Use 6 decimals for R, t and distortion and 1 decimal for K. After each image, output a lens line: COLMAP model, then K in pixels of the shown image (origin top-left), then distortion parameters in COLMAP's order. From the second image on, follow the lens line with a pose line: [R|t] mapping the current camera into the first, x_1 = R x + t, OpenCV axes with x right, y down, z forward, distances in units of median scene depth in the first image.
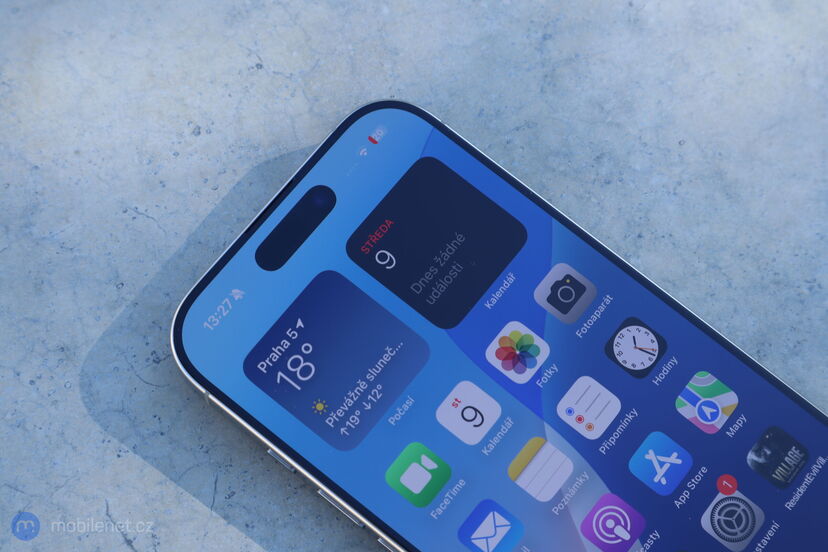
lens RADIAL K [[1746.6, 0, 414.4], [0, 1746.6, 274.4], [0, 0, 1]] dist [-0.169929, 0.000000]
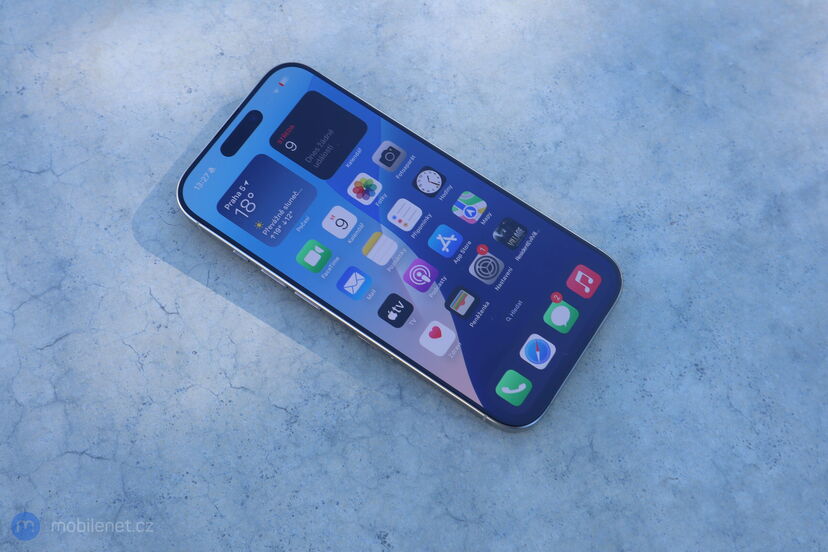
lens RADIAL K [[997.3, 0, 411.4], [0, 997.3, 292.0], [0, 0, 1]] dist [0.057199, 0.000000]
pose [[0.996333, -0.081825, -0.025018, 0.121612], [0.082364, 0.996375, 0.021300, 0.130434], [0.023184, -0.023283, 0.999460, -0.058452]]
